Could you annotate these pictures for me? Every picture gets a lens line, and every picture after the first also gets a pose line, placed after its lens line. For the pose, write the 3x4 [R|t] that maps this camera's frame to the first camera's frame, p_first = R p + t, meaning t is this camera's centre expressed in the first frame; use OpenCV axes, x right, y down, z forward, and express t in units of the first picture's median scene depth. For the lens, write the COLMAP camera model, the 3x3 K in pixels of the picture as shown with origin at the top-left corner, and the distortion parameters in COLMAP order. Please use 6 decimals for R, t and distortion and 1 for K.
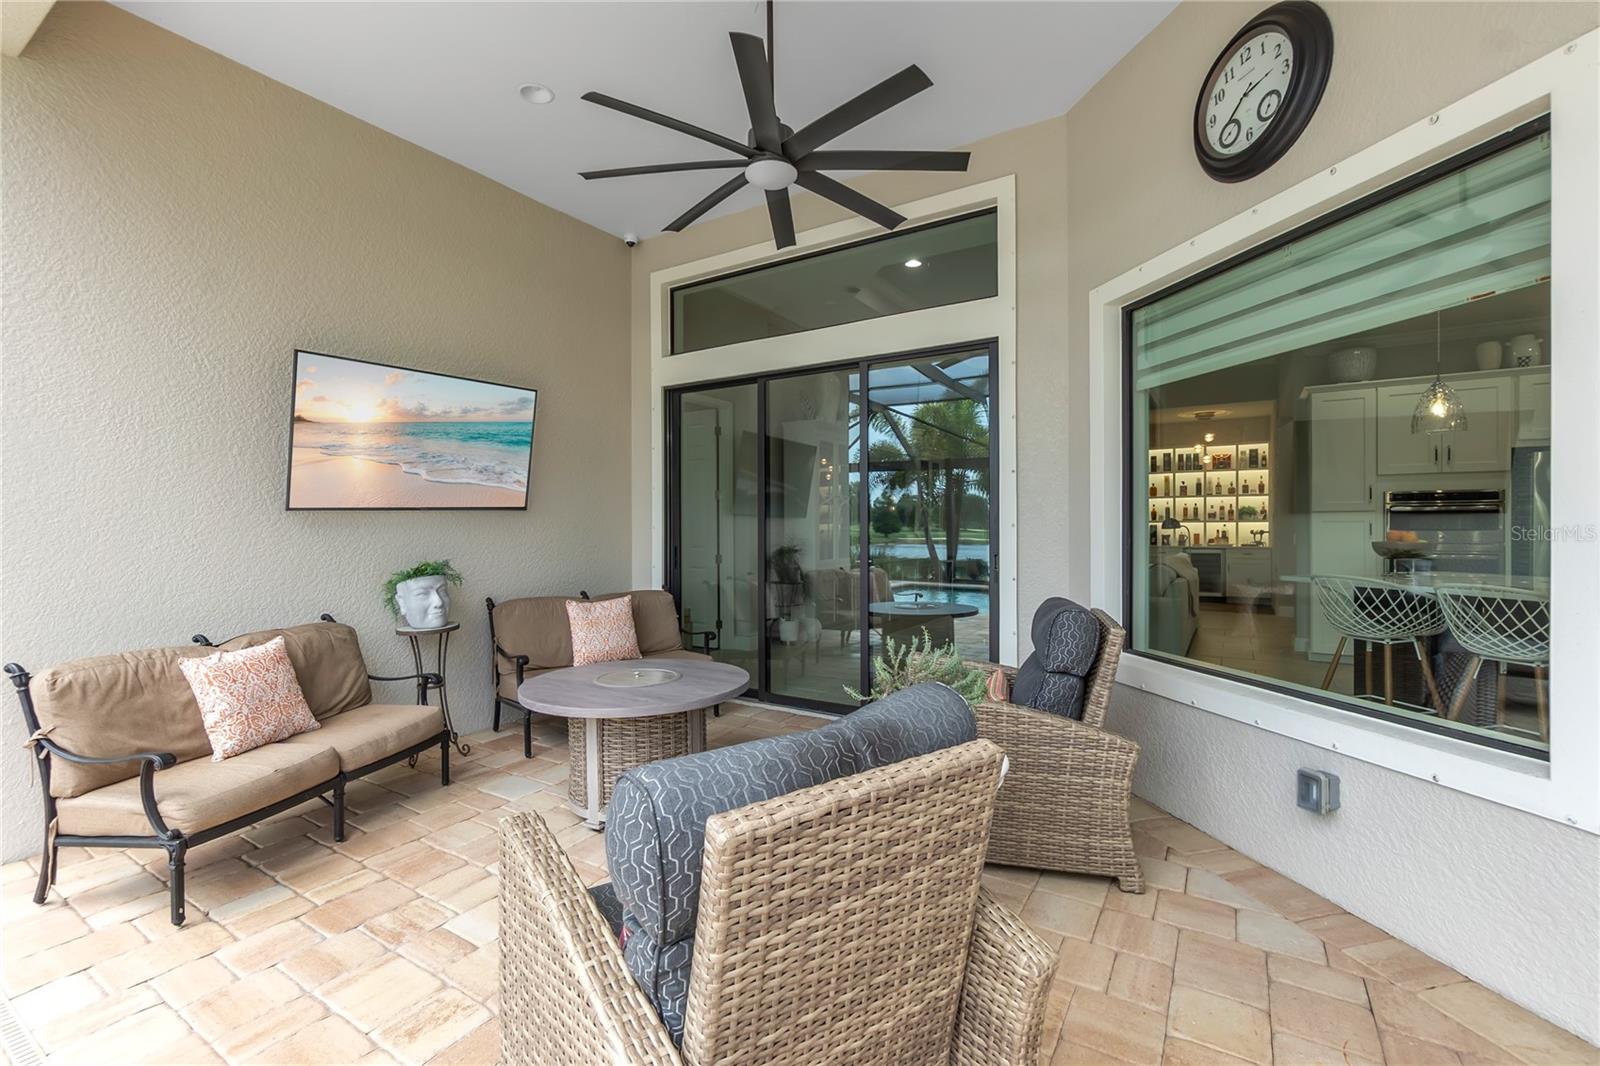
lens RADIAL K [[705.0, 0, 797.0], [0, 705.0, 526.9], [0, 0, 1]] dist [-0.004058, 0.001353]
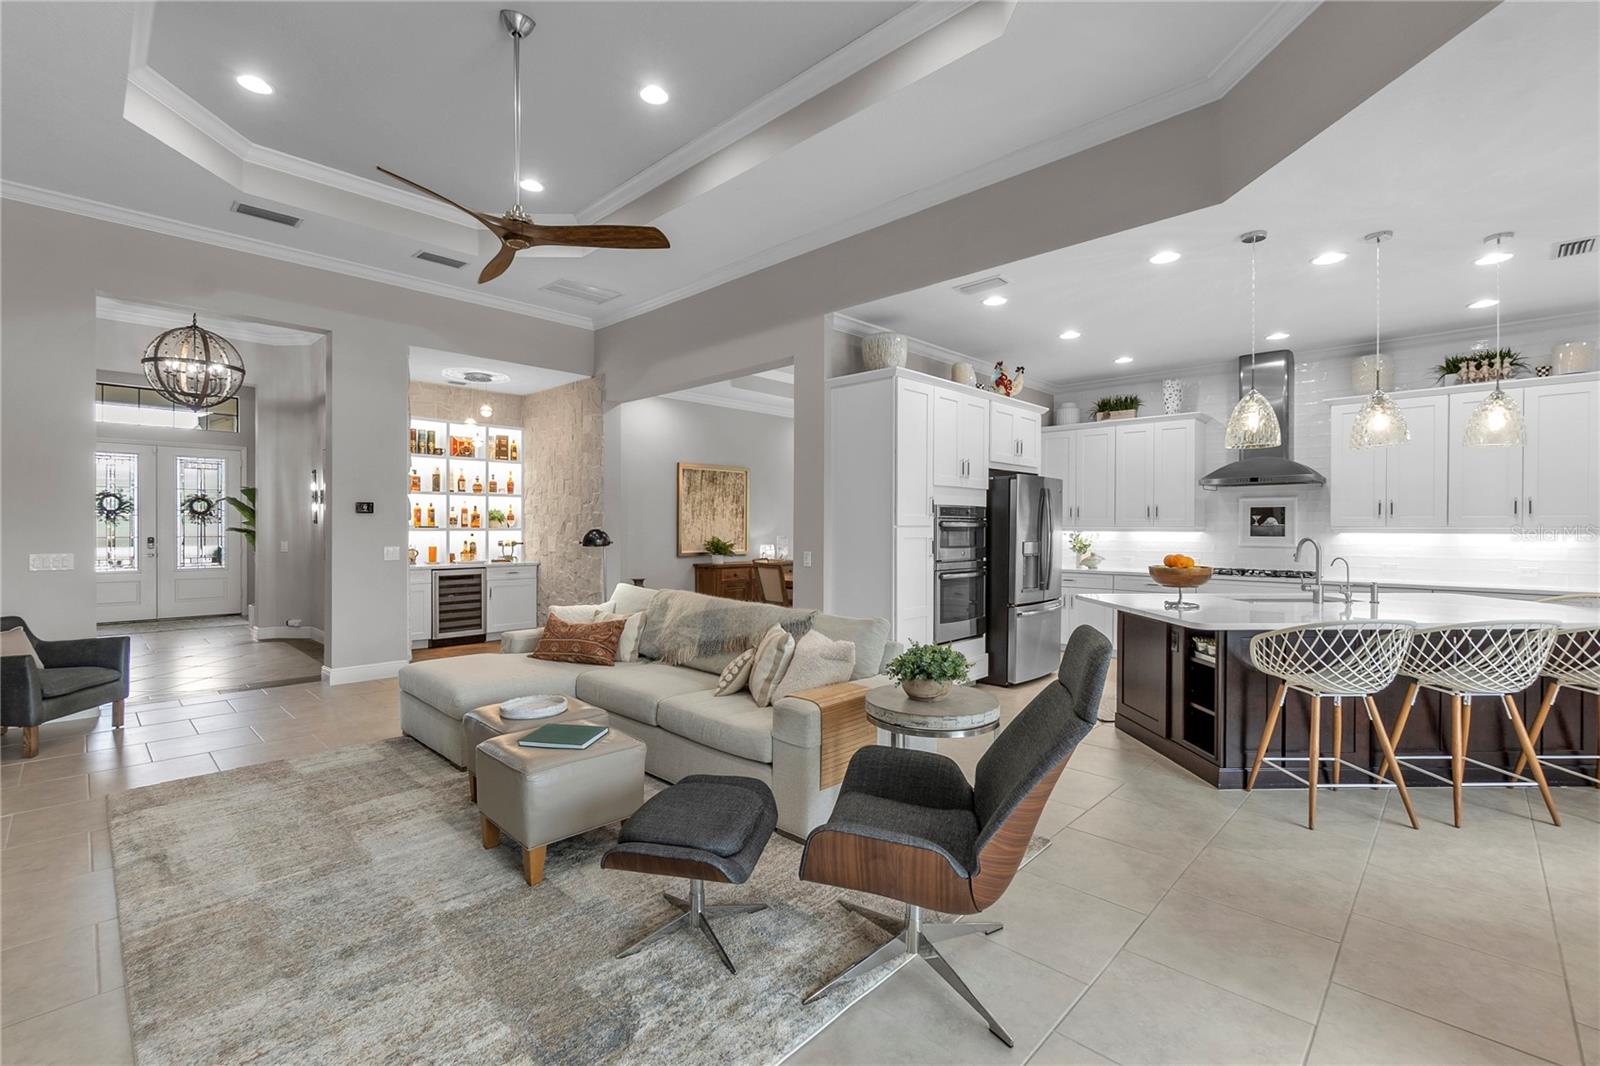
lens RADIAL K [[698.8, 0, 783.9], [0, 698.8, 532.1], [0, 0, 1]] dist [-0.013064, 0.001114]
pose [[0.217966, 0.000015, 0.975956, -0.028851], [0.002753, 0.999996, -0.000630, -0.003816], [-0.975952, 0.002824, 0.217966, 0.531722]]
